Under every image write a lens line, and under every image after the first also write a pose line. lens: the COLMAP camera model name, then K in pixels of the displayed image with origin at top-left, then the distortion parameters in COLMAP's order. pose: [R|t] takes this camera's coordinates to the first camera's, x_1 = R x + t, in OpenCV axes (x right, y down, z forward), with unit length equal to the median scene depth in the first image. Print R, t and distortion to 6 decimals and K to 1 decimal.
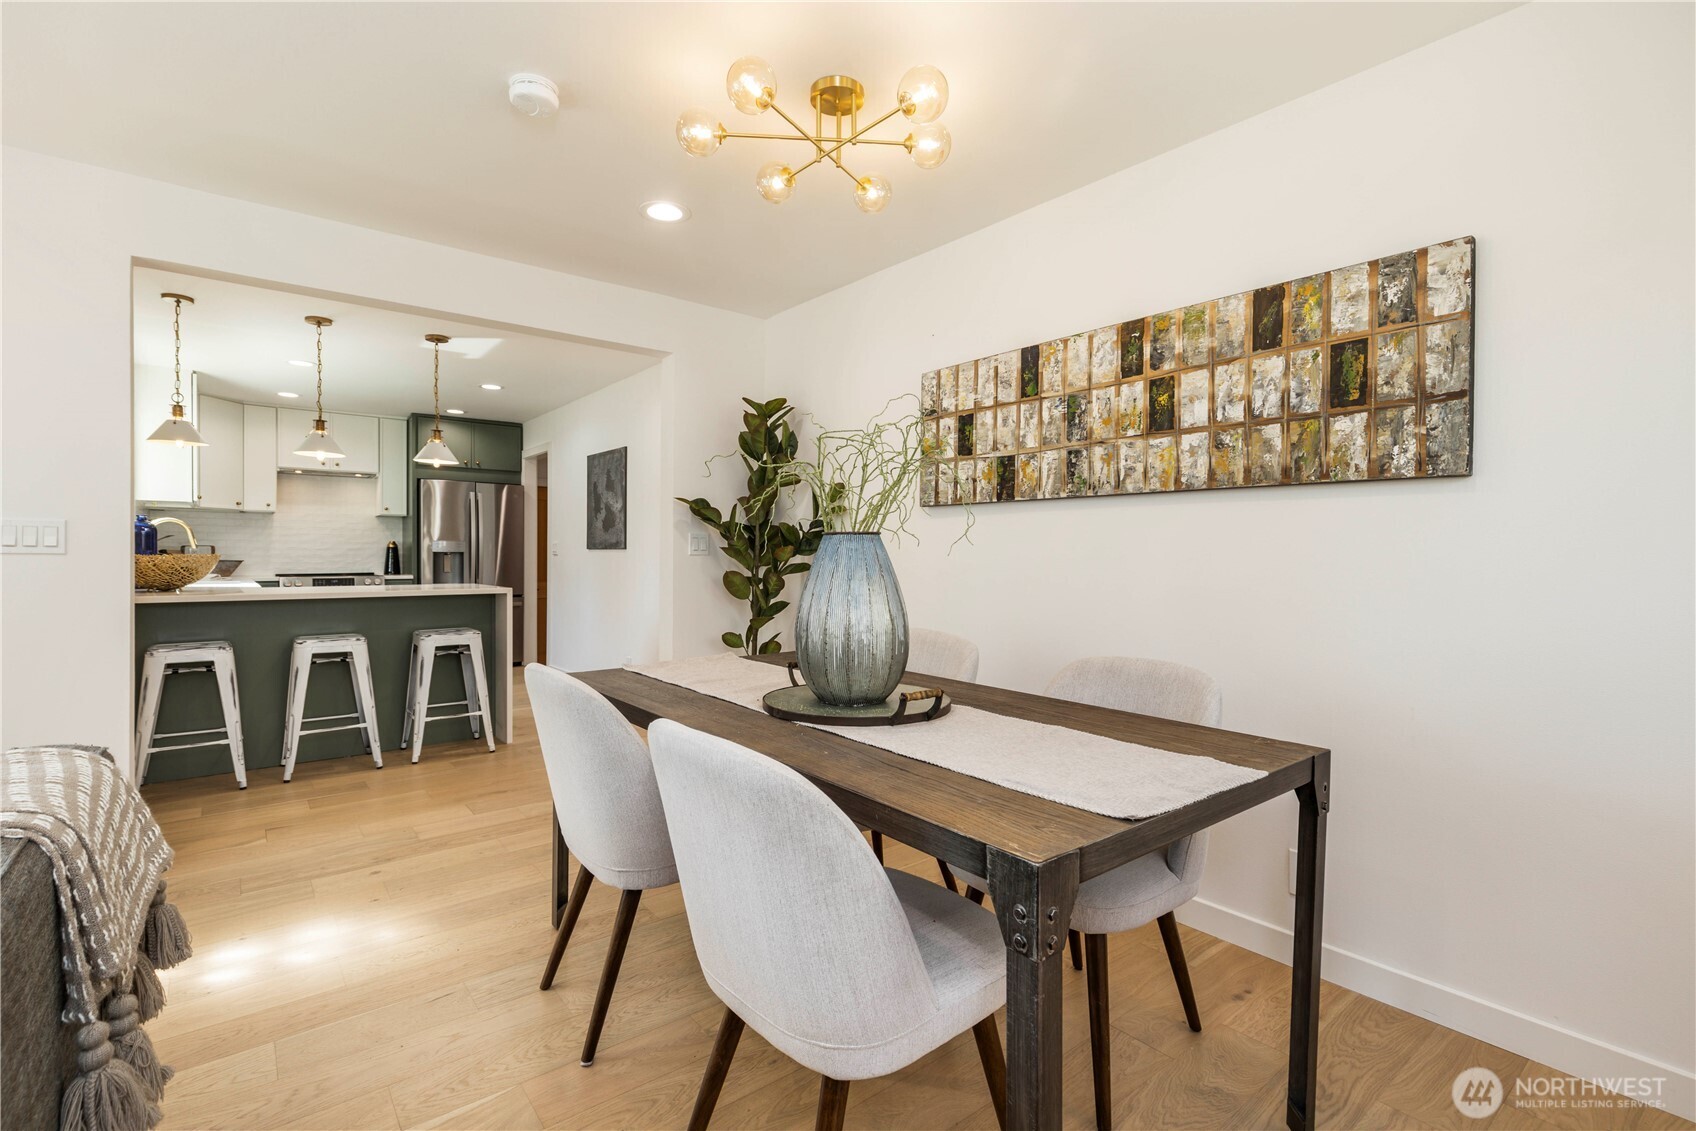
lens RADIAL K [[779.6, 0, 851.1], [0, 779.6, 560.3], [0, 0, 1]] dist [0.022133, 0.000624]
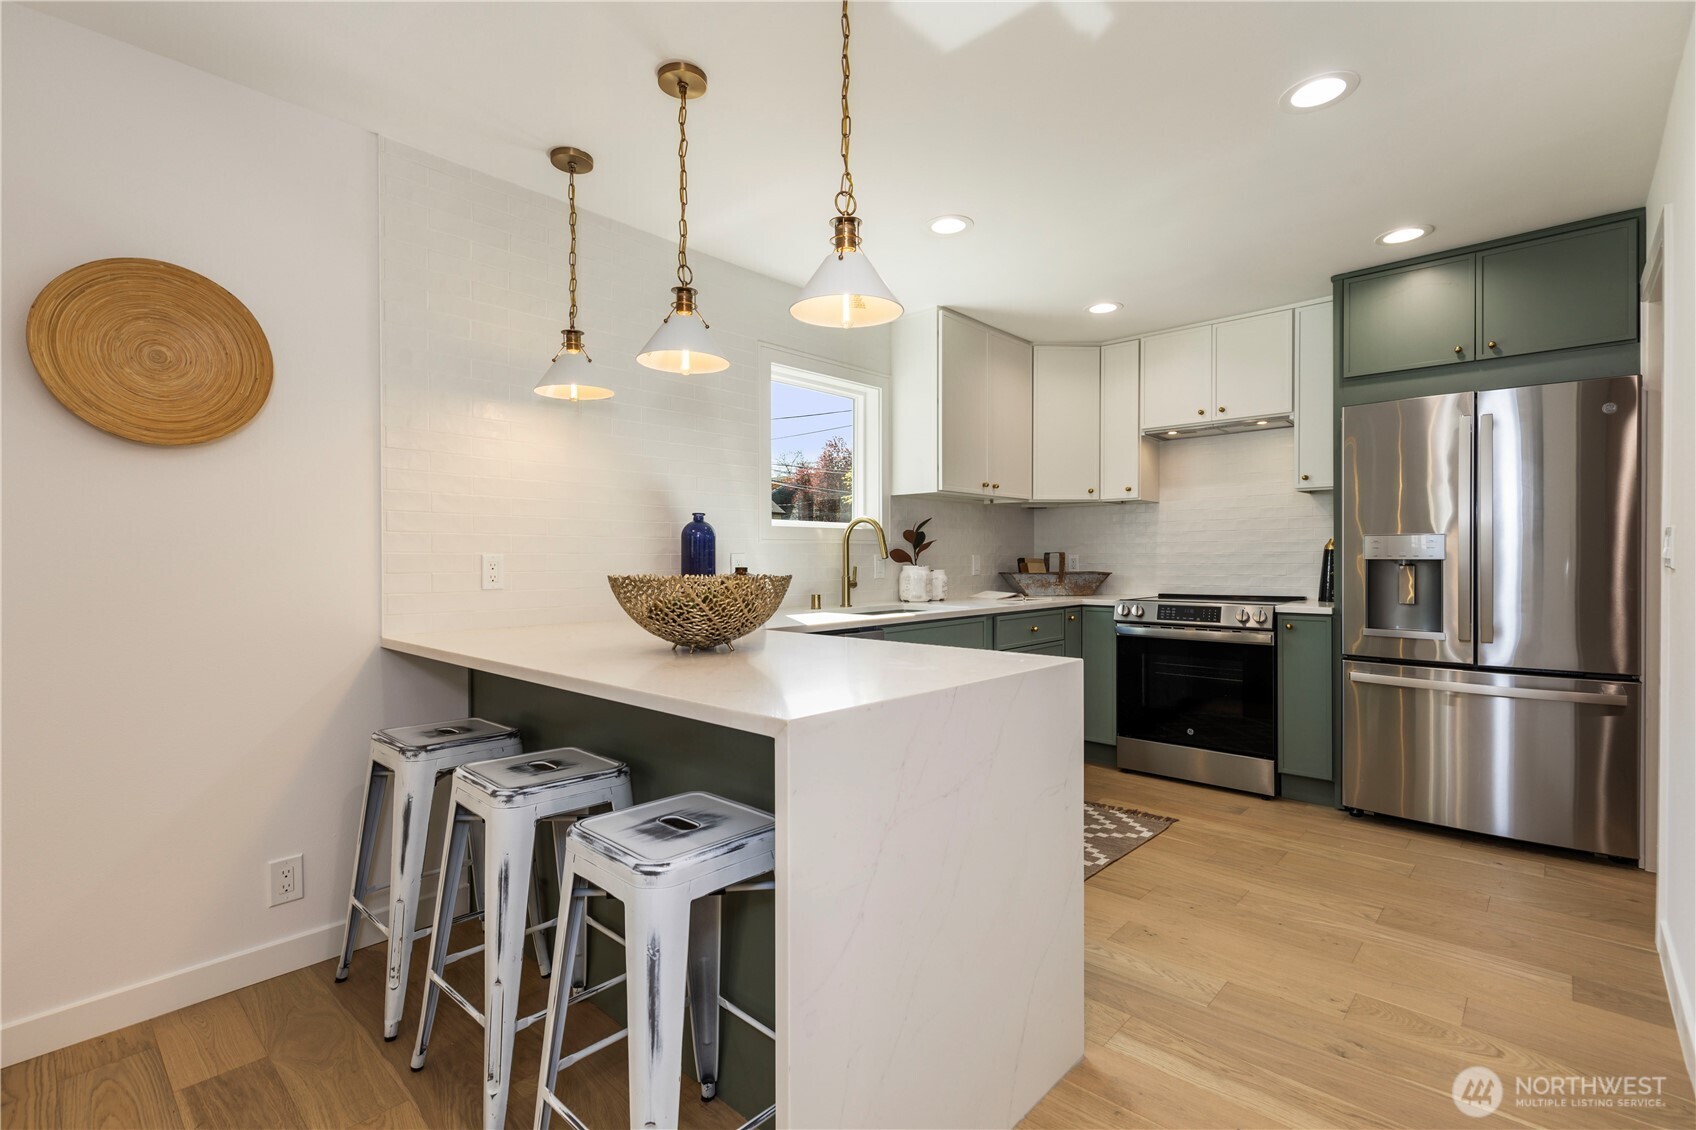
lens RADIAL K [[779.6, 0, 848.1], [0, 779.6, 558.5], [0, 0, 1]] dist [0.022133, 0.000624]
pose [[0.139843, -0.006790, -0.990150, -0.116251], [-0.006316, 0.999950, -0.007749, -0.005162], [0.990154, 0.007338, 0.139793, 0.647643]]
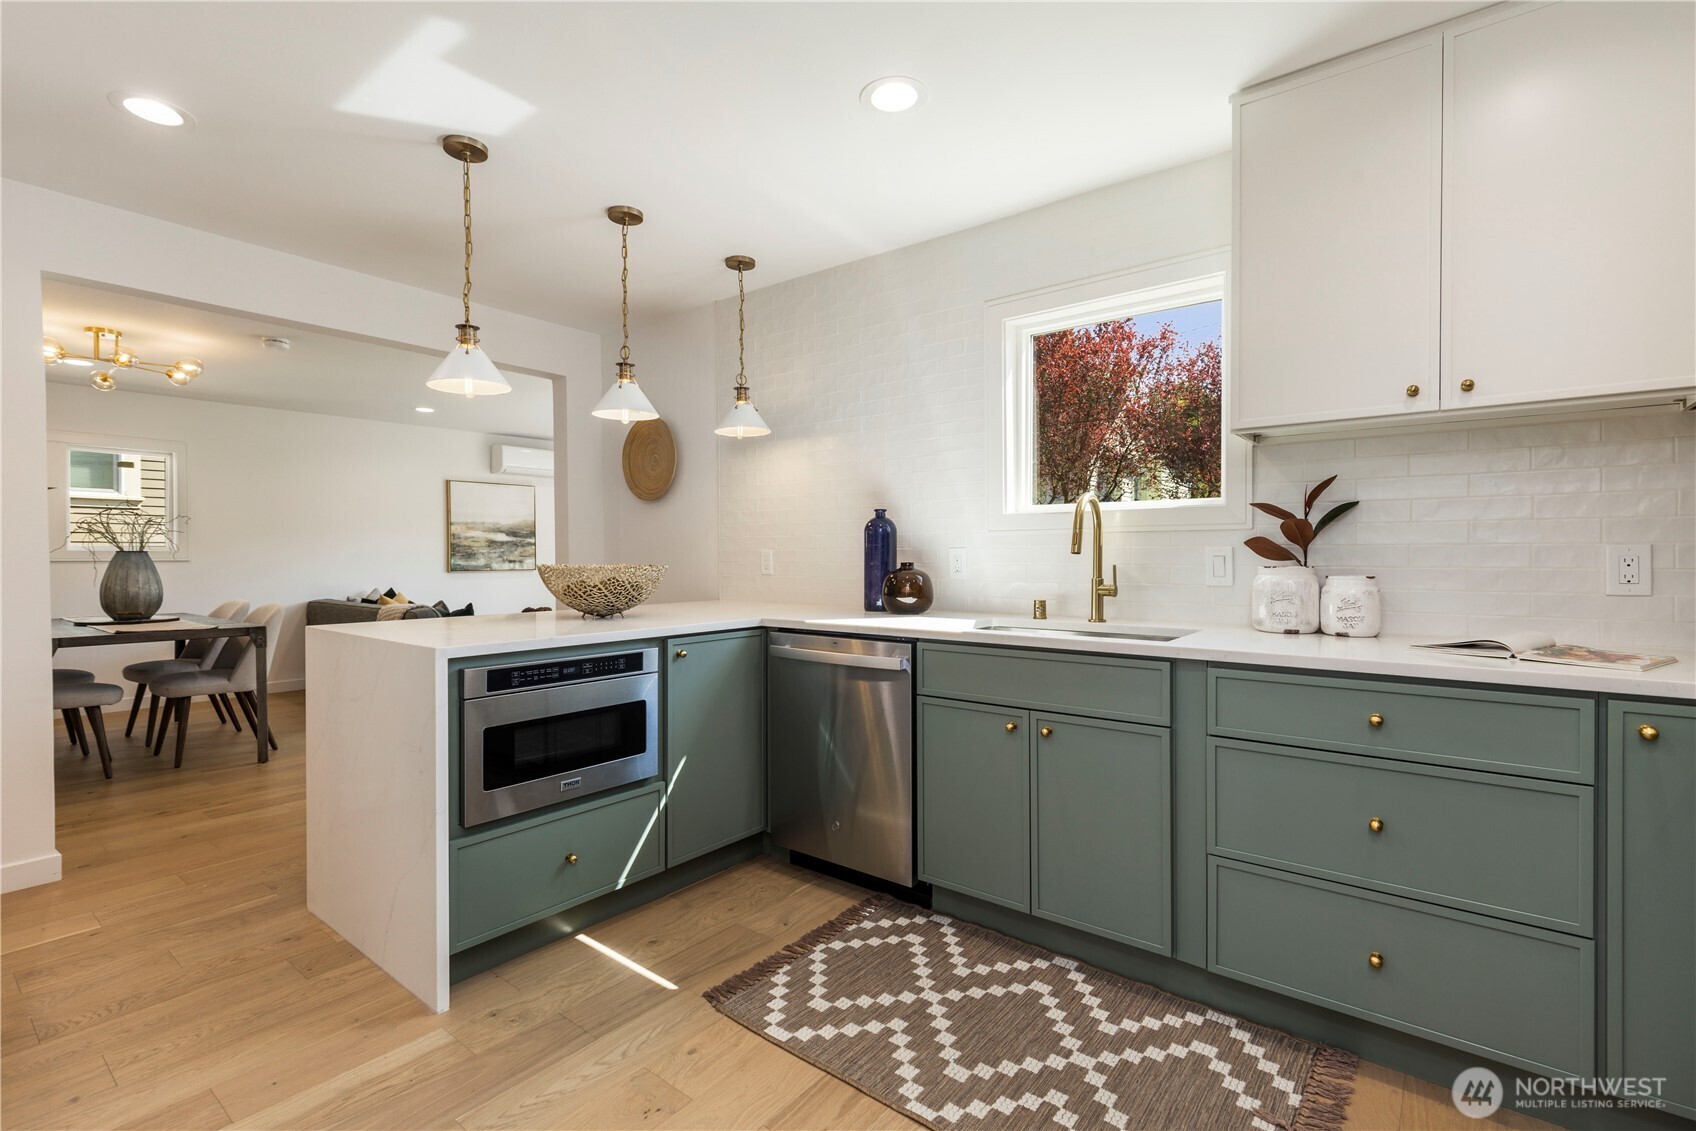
lens RADIAL K [[779.6, 0, 844.2], [0, 779.6, 562.1], [0, 0, 1]] dist [0.022133, 0.000624]
pose [[-0.978449, 0.005792, -0.206406, -0.362536], [-0.000114, 0.999591, 0.028595, -0.013044], [0.206487, 0.028002, -0.978049, 0.957876]]
